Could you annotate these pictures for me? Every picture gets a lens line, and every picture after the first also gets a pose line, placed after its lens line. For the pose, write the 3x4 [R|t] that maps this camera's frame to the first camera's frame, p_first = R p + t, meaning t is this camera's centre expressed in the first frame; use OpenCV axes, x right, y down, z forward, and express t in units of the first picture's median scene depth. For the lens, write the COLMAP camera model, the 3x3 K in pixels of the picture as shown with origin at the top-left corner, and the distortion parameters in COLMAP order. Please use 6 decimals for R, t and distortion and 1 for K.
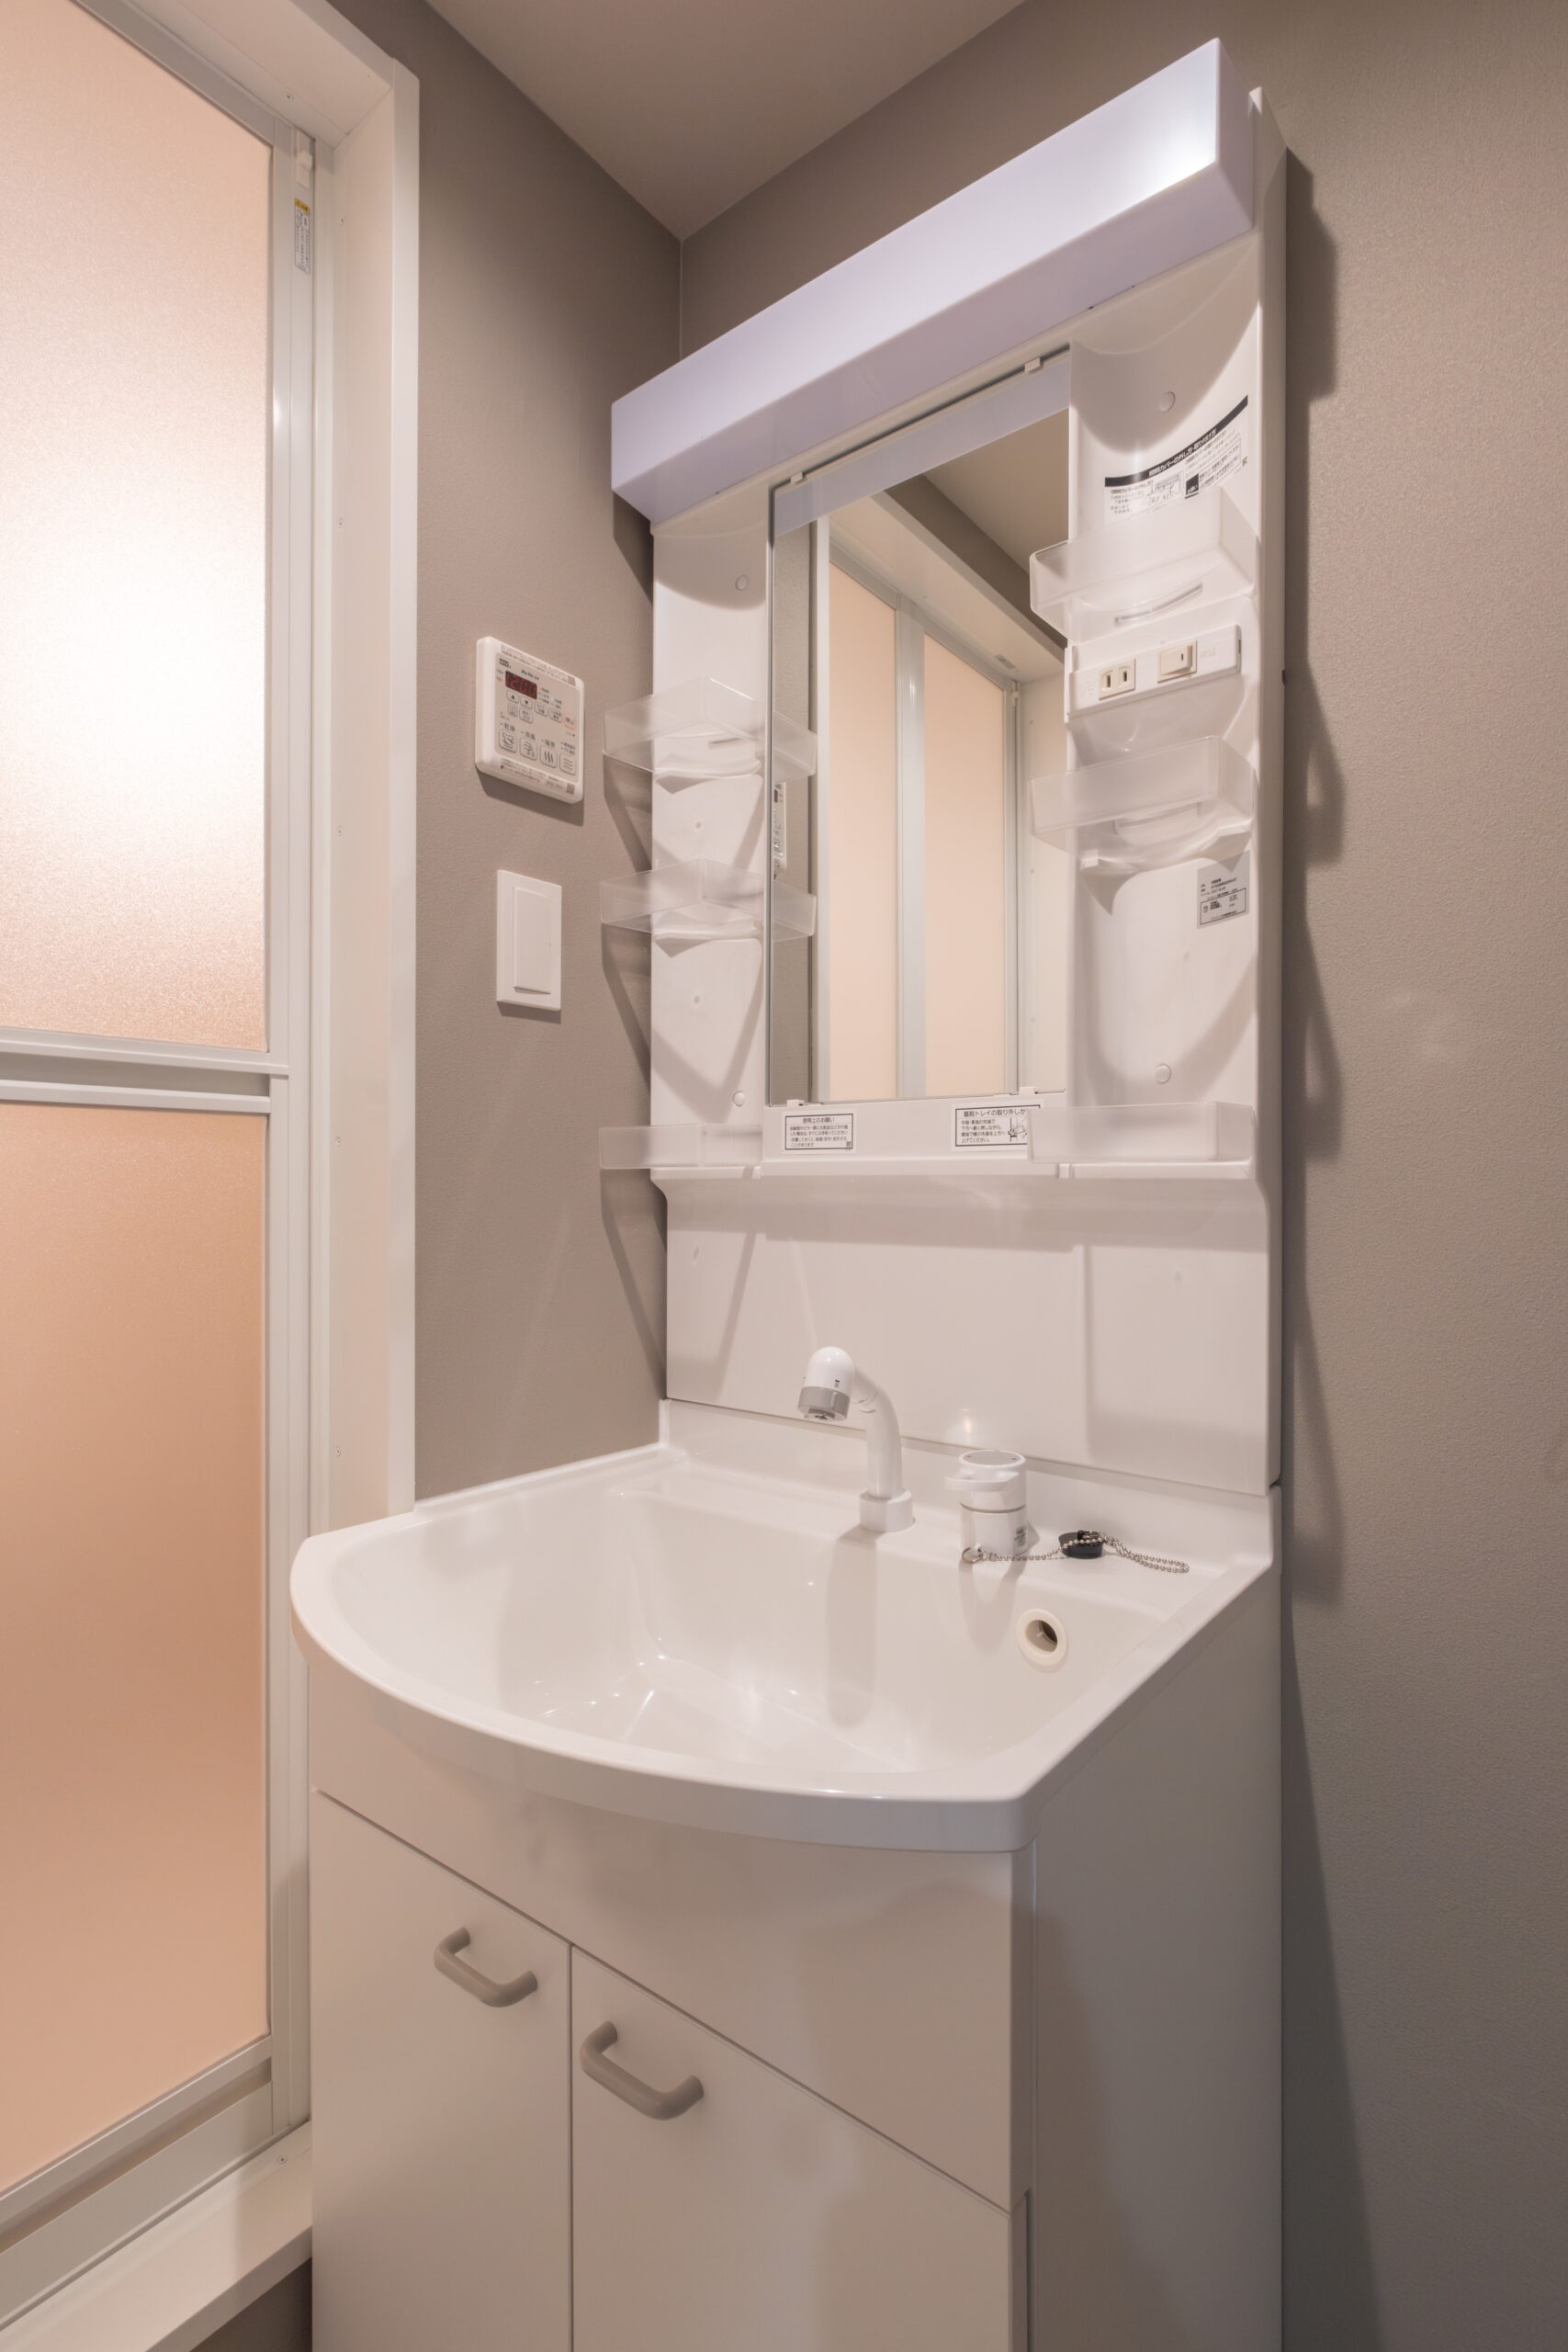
lens RADIAL K [[1035.9, 0, 832.5], [0, 1035.9, 1178.1], [0, 0, 1]] dist [-0.004844, -0.000267]
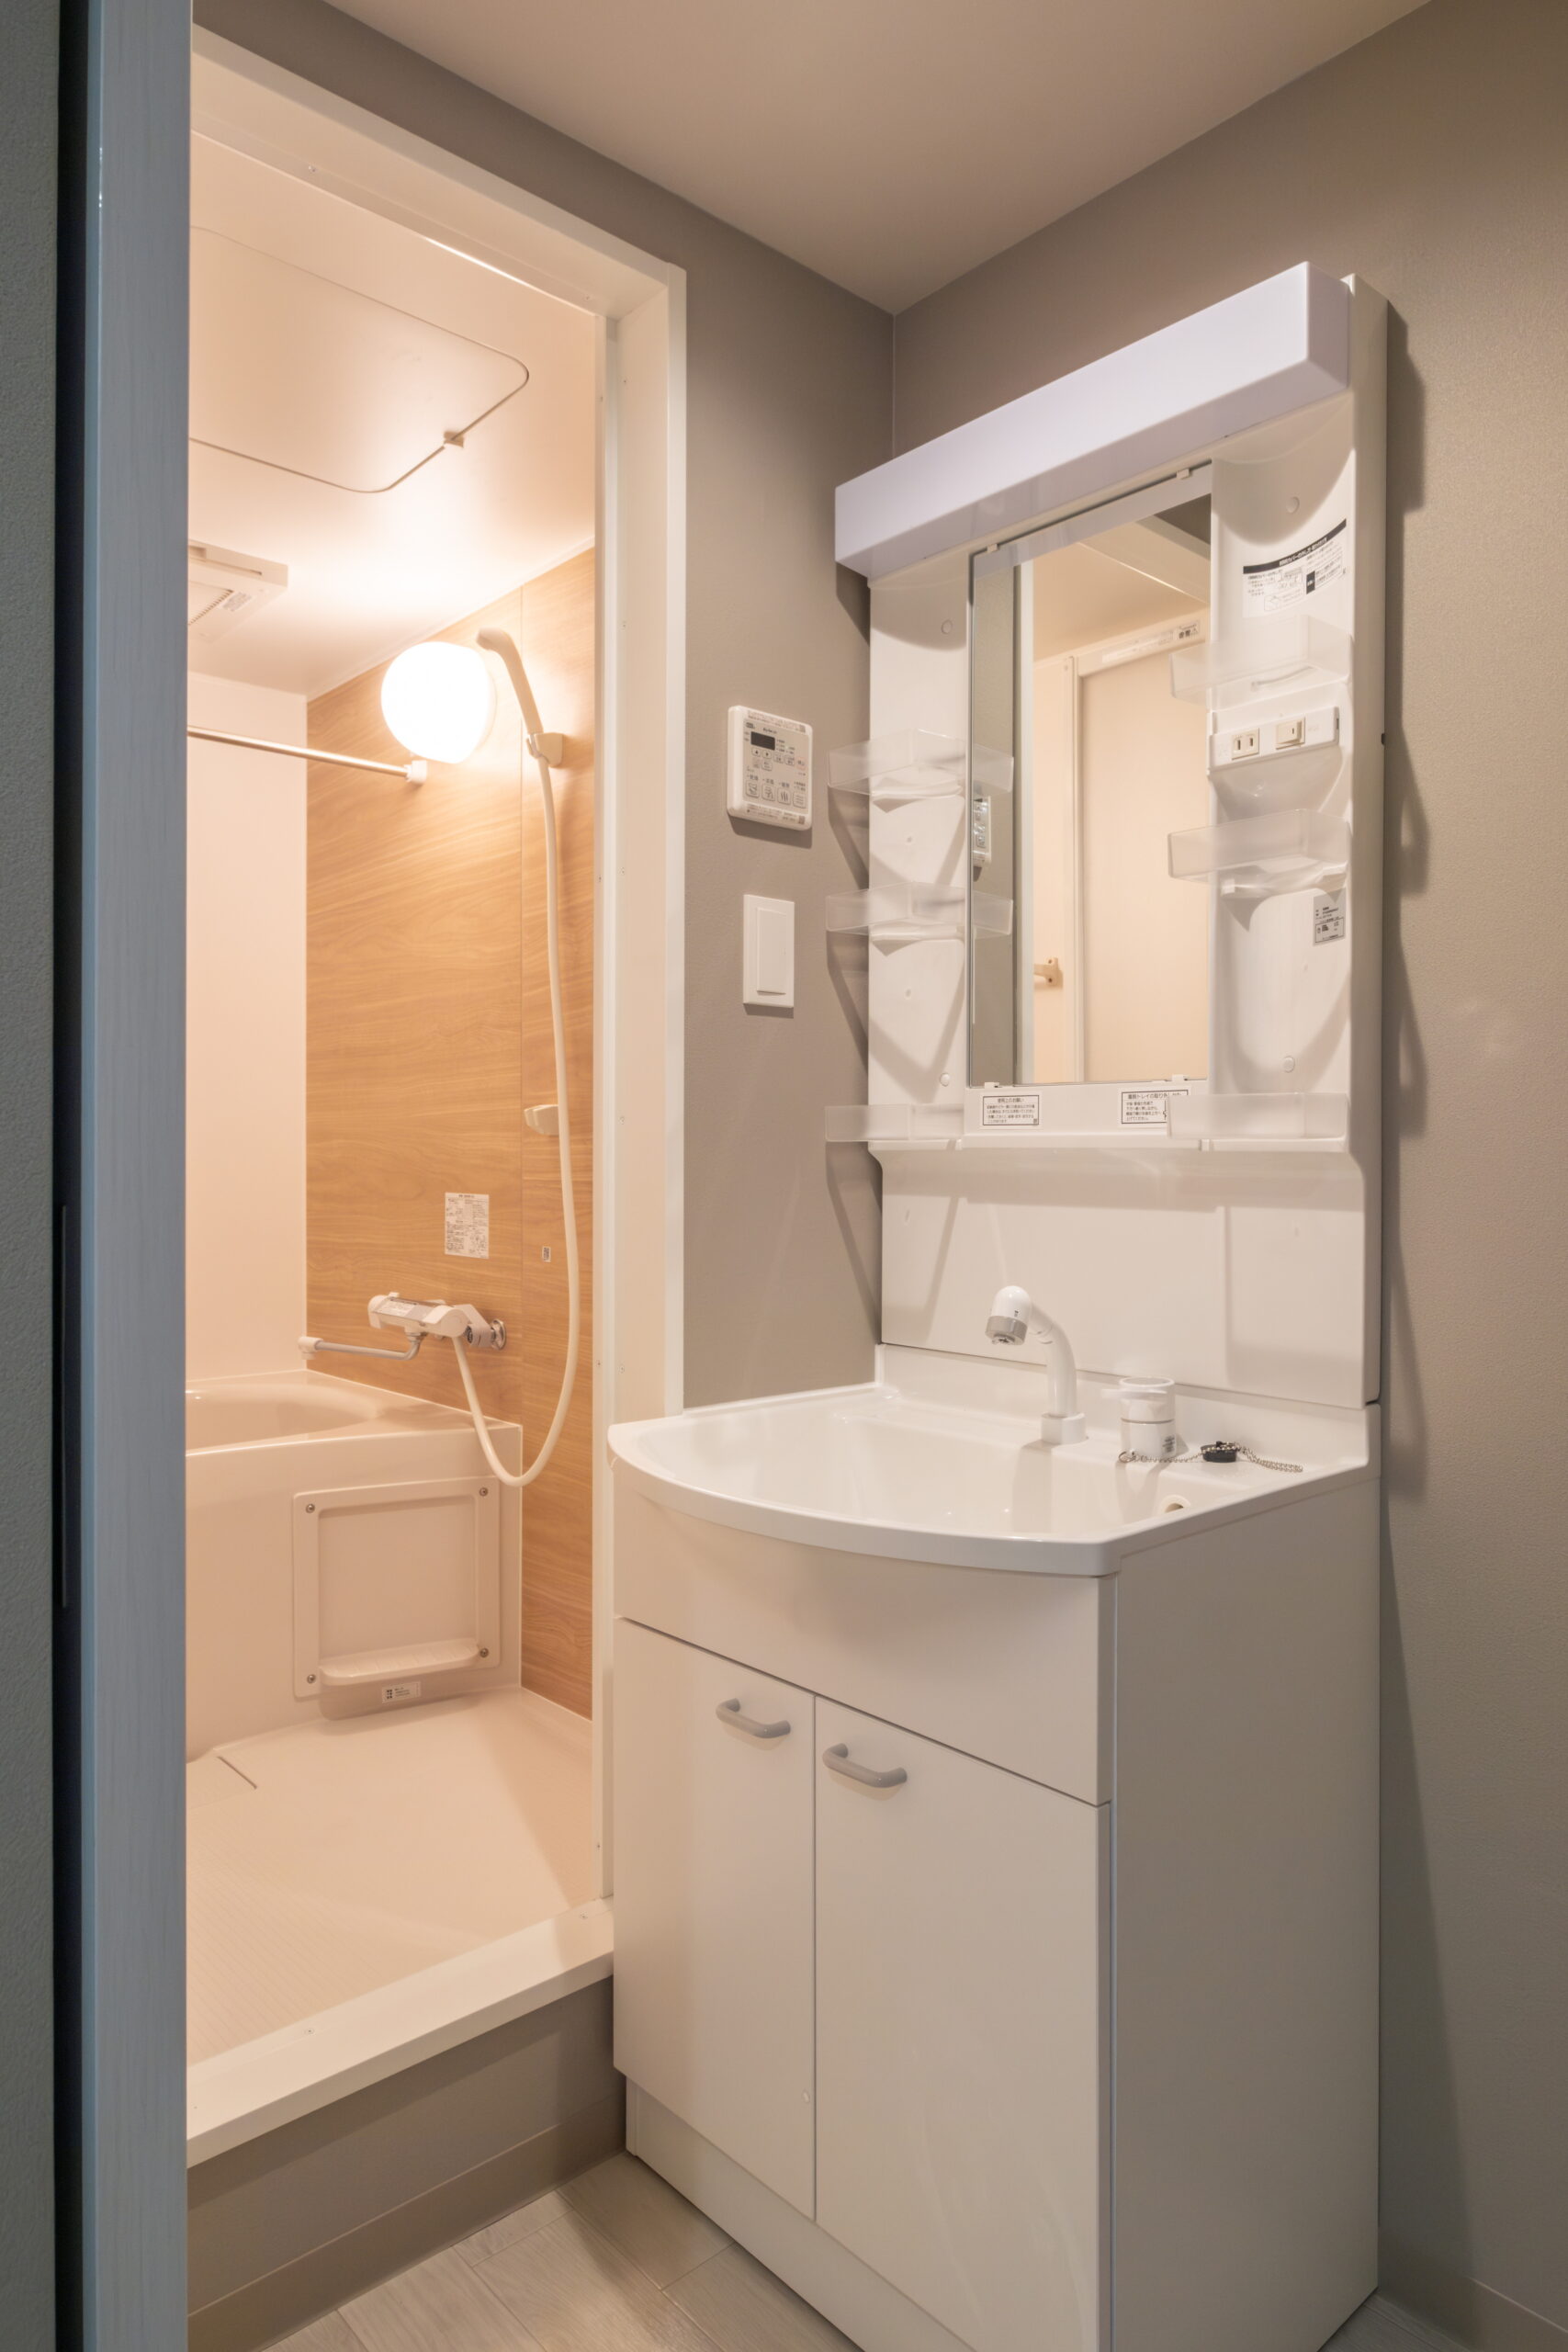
lens RADIAL K [[1389.8, 0, 844.0], [0, 1389.8, 1158.7], [0, 0, 1]] dist [-0.006032, -0.000593]
pose [[0.982982, 0.002145, -0.183688, 0.100789], [-0.000225, 0.999945, 0.010469, -0.007091], [0.183701, -0.010250, 0.982929, -0.646426]]
